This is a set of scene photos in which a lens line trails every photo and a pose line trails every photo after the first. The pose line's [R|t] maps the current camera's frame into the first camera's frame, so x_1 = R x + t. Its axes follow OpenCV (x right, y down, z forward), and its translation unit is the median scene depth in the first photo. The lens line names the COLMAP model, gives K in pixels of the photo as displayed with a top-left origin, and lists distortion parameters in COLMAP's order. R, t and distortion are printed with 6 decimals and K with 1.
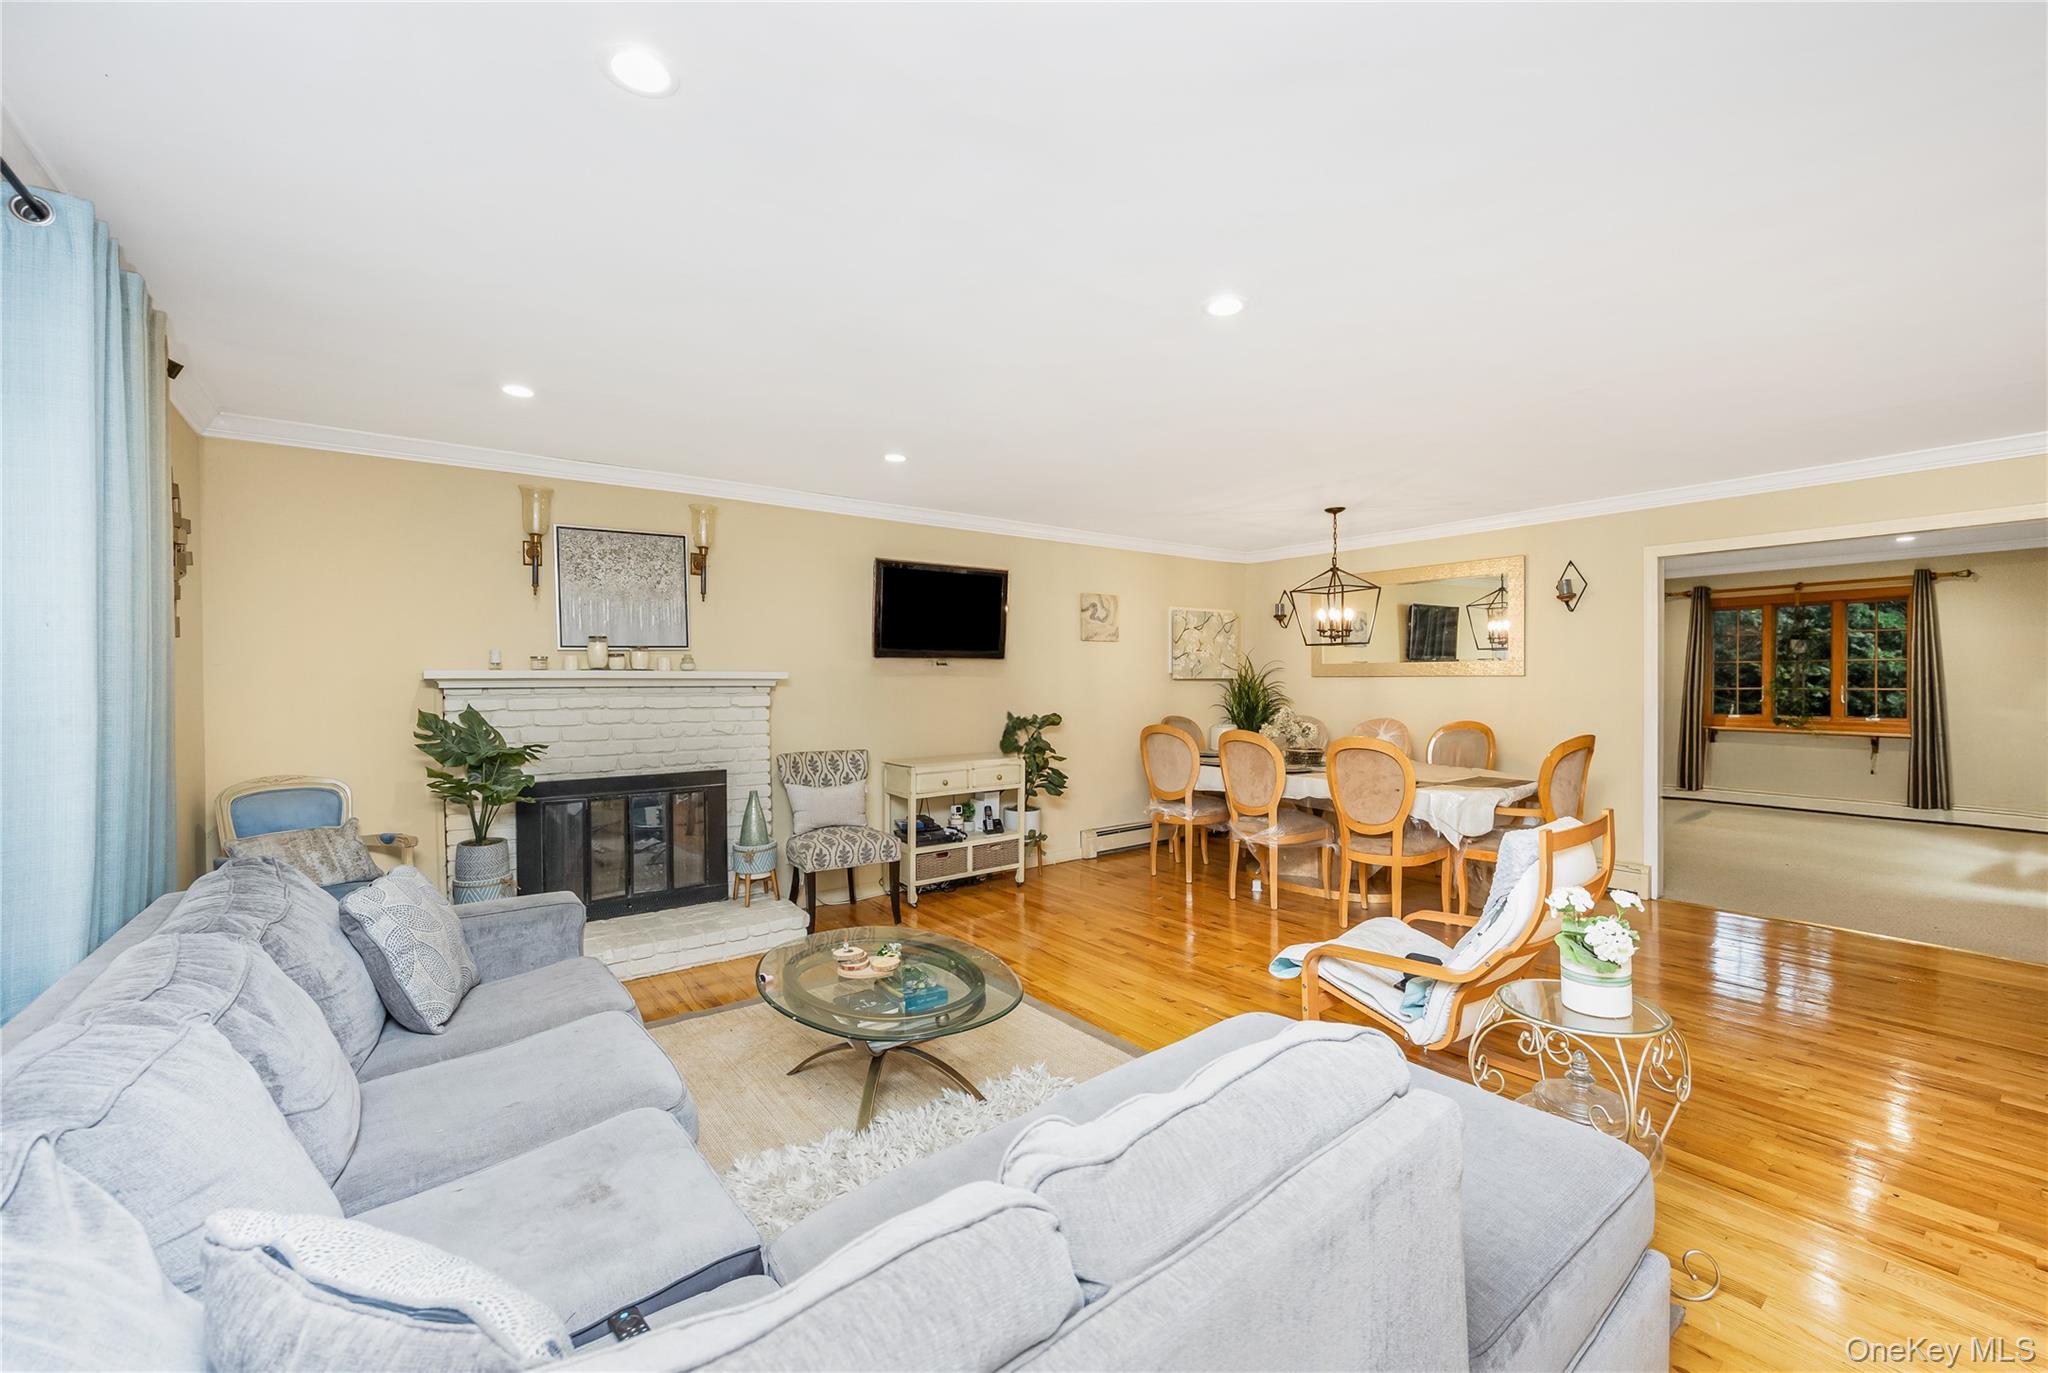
lens RADIAL K [[803.4, 0, 1071.4], [0, 803.4, 682.8], [0, 0, 1]] dist [-0.039713, -0.000027]
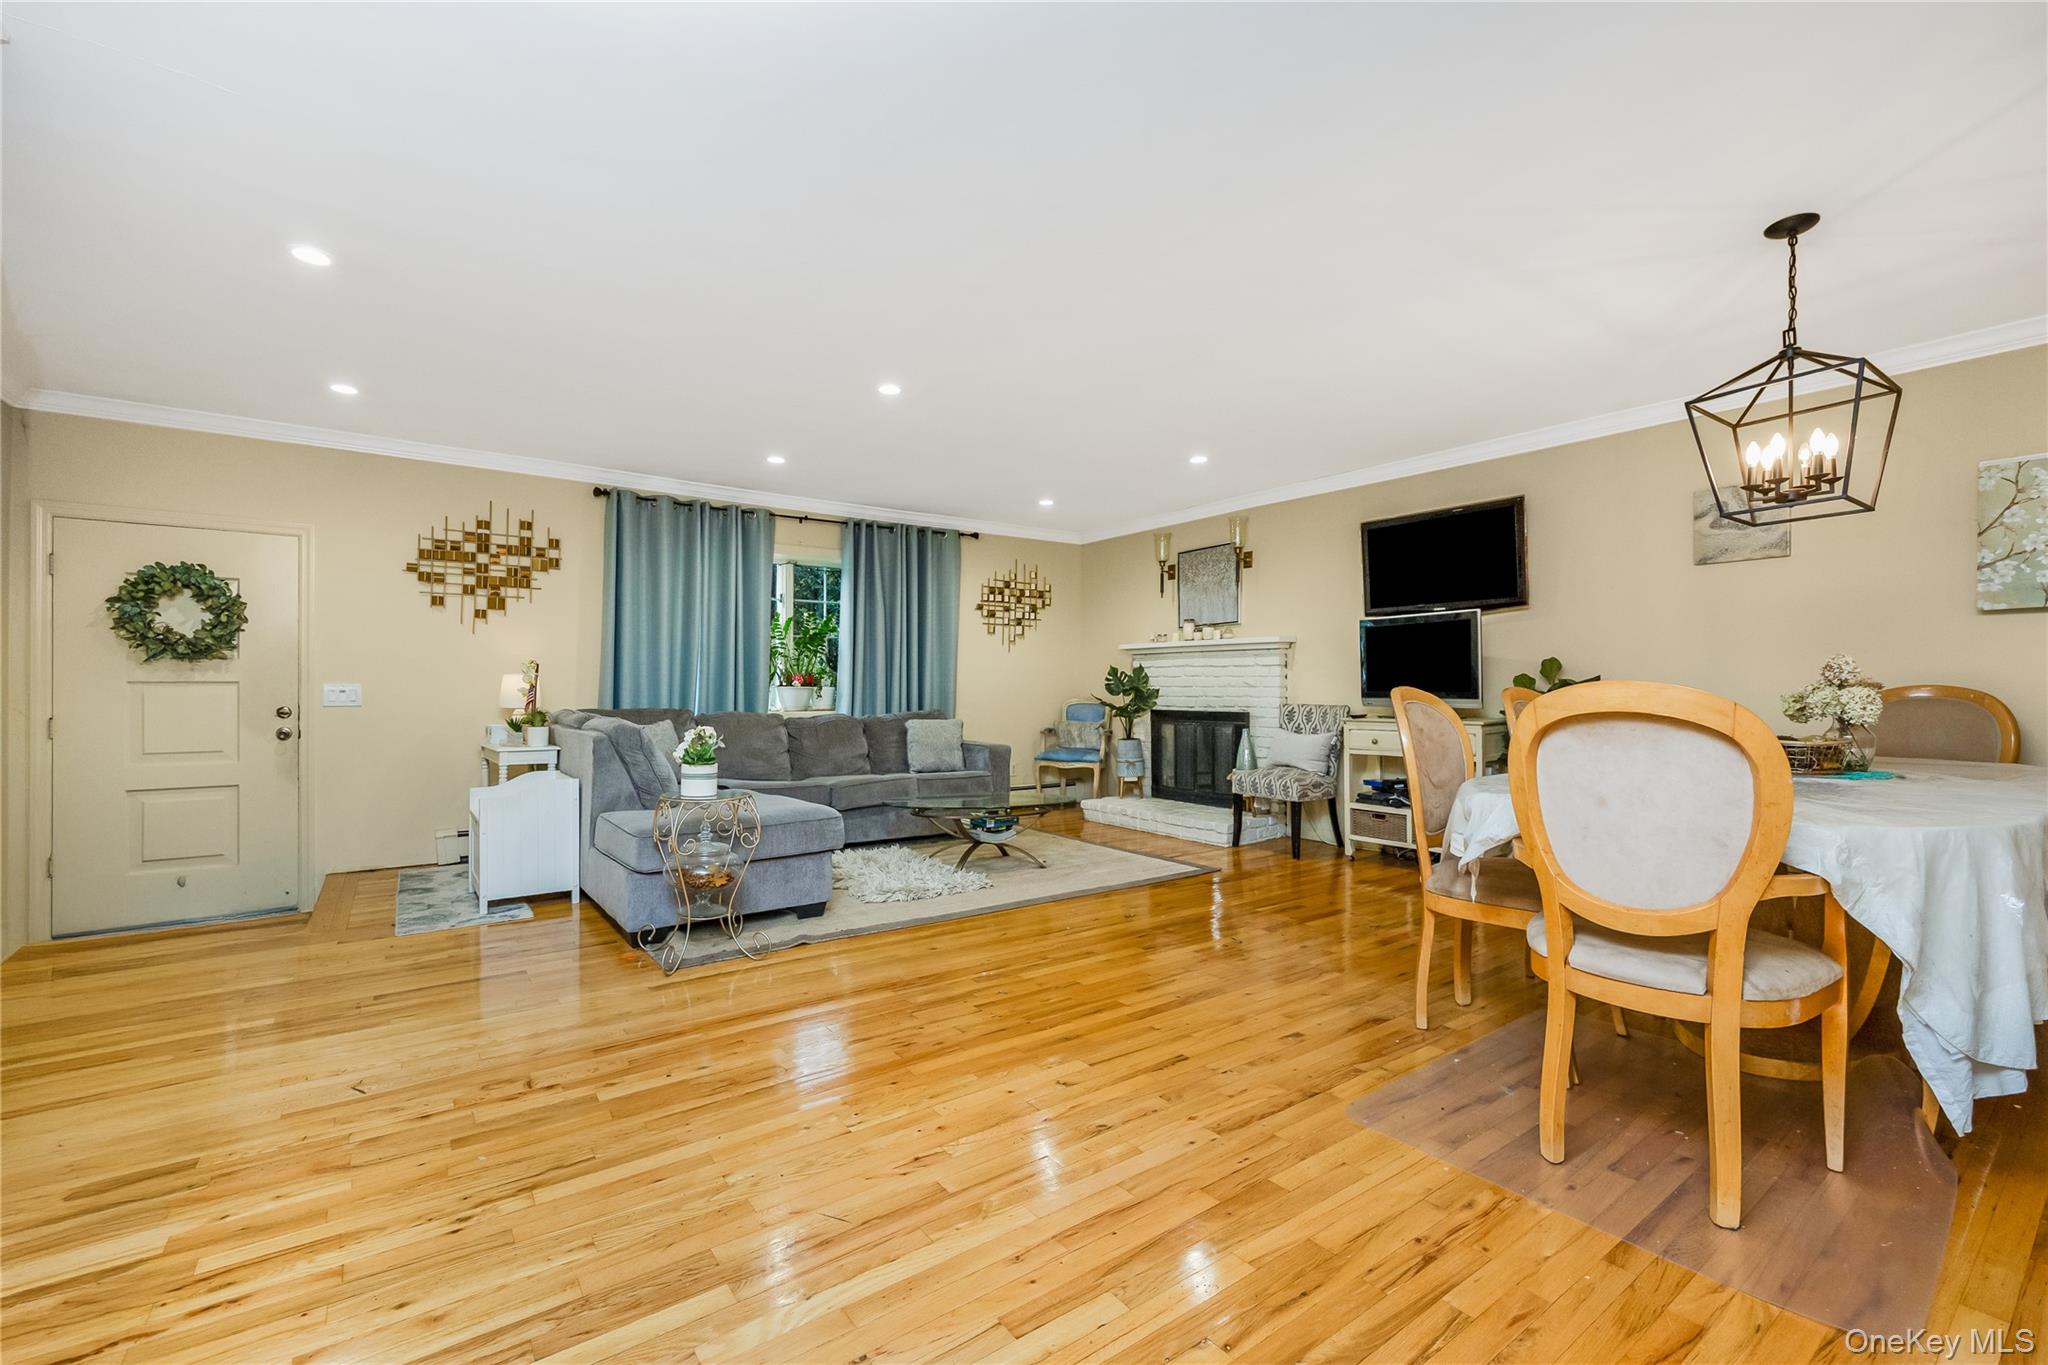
lens RADIAL K [[868.0, 0, 1024.0], [0, 868.0, 682.5], [0, 0, 1]] dist [-0.000364, -0.000001]
pose [[-0.041192, -0.001681, -0.999150, 1.030652], [-0.004015, 0.999991, -0.001517, 0.063703], [0.999143, 0.003949, -0.041198, 0.696031]]
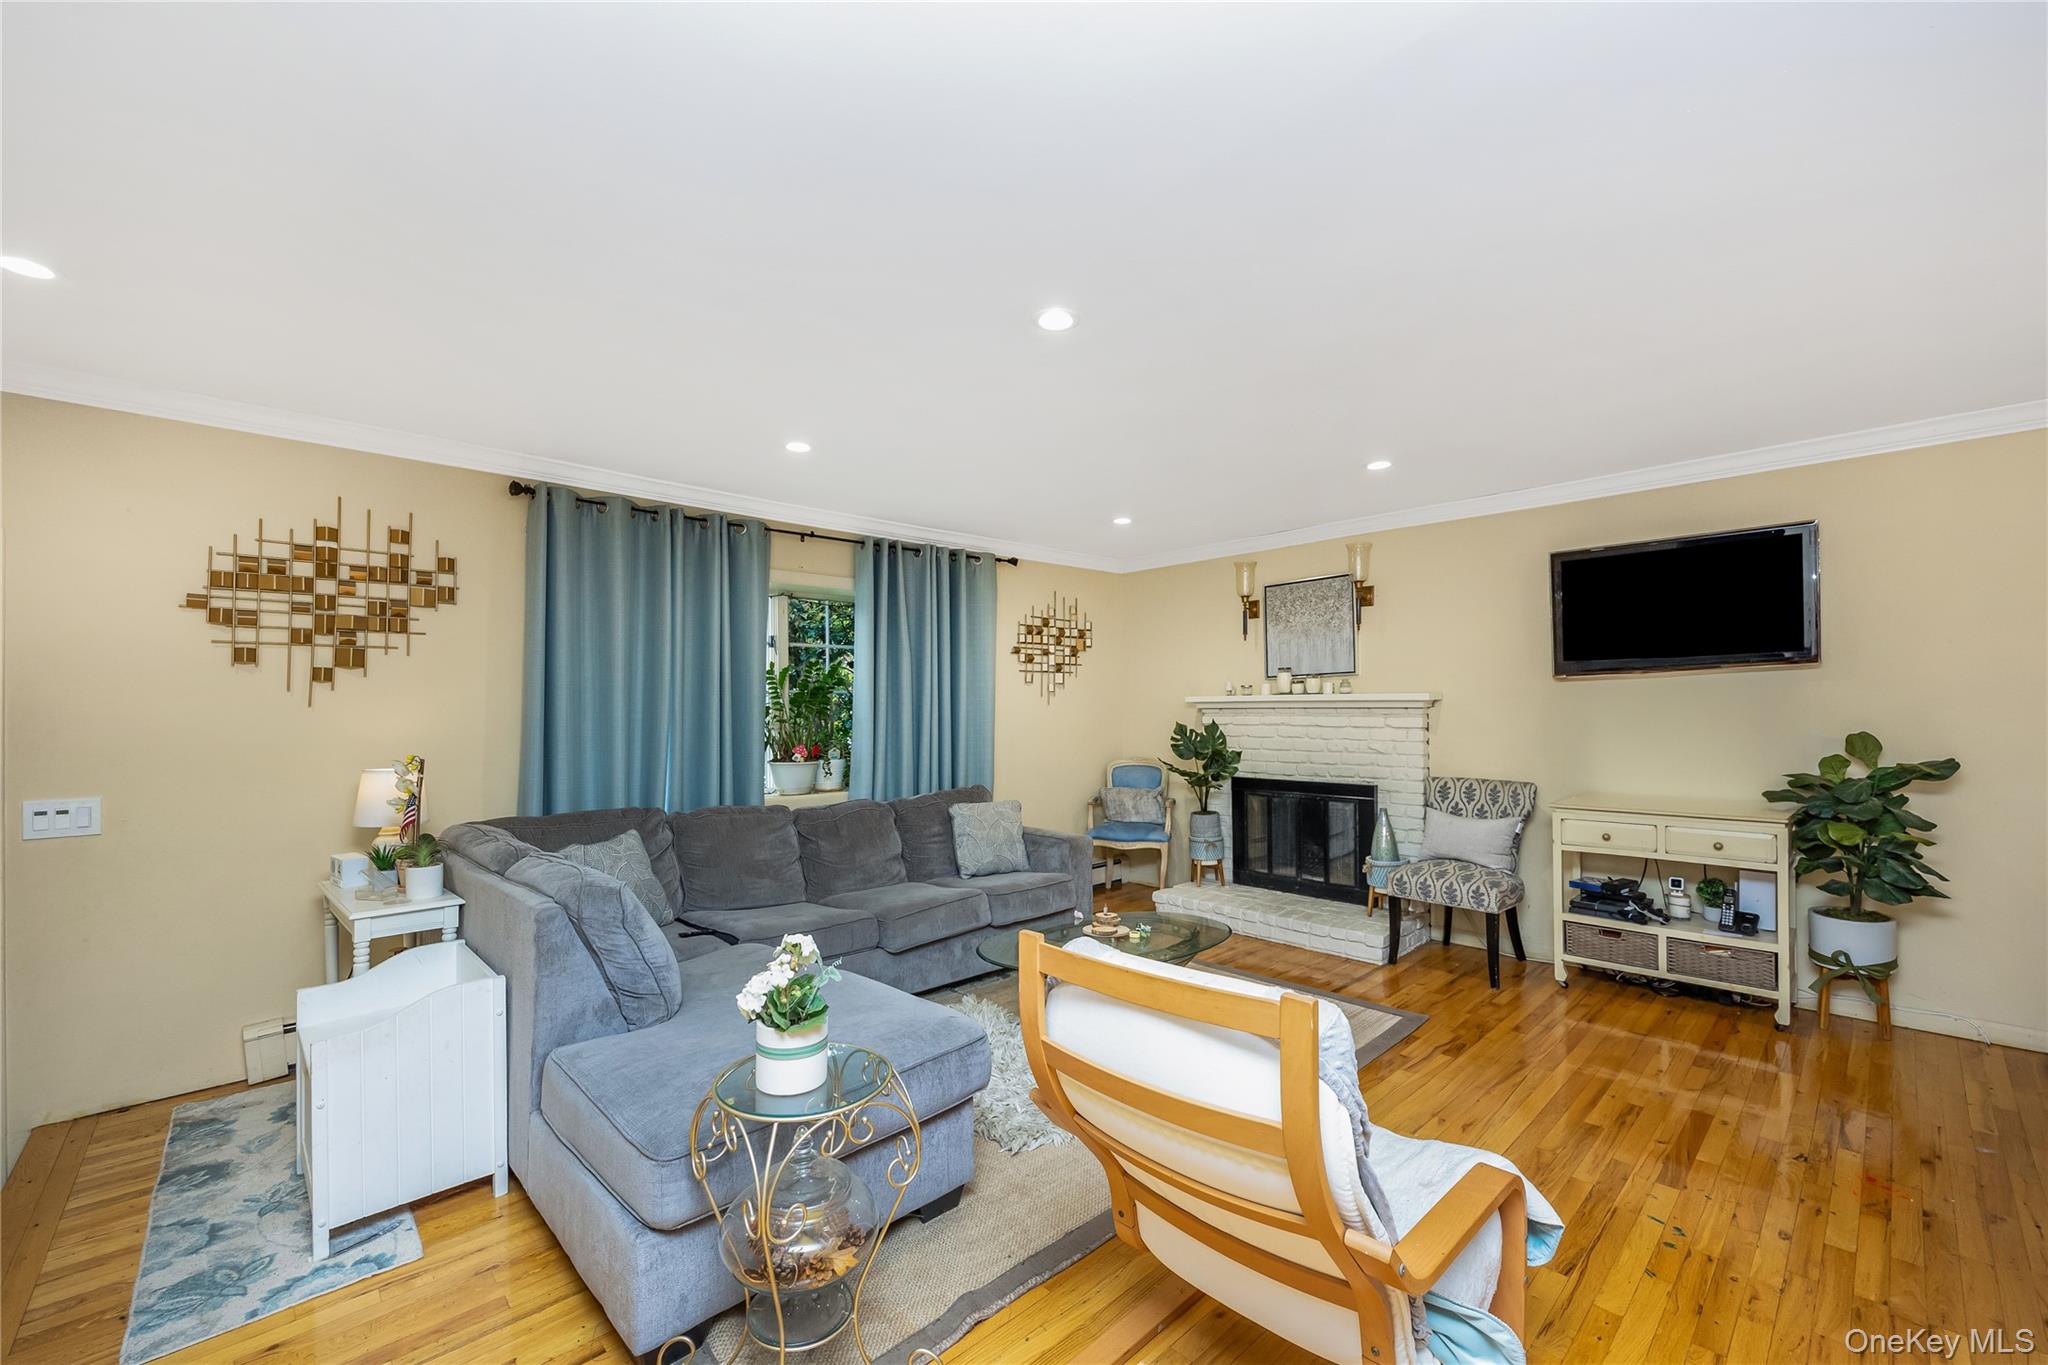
lens RADIAL K [[832.4, 0, 1034.5], [0, 832.4, 700.8], [0, 0, 1]] dist [-0.002523, 0.000032]
pose [[0.092947, -0.004092, -0.995663, 0.639943], [0.004131, 0.999985, -0.003725, -0.002347], [0.995662, -0.003767, 0.092963, 0.445321]]
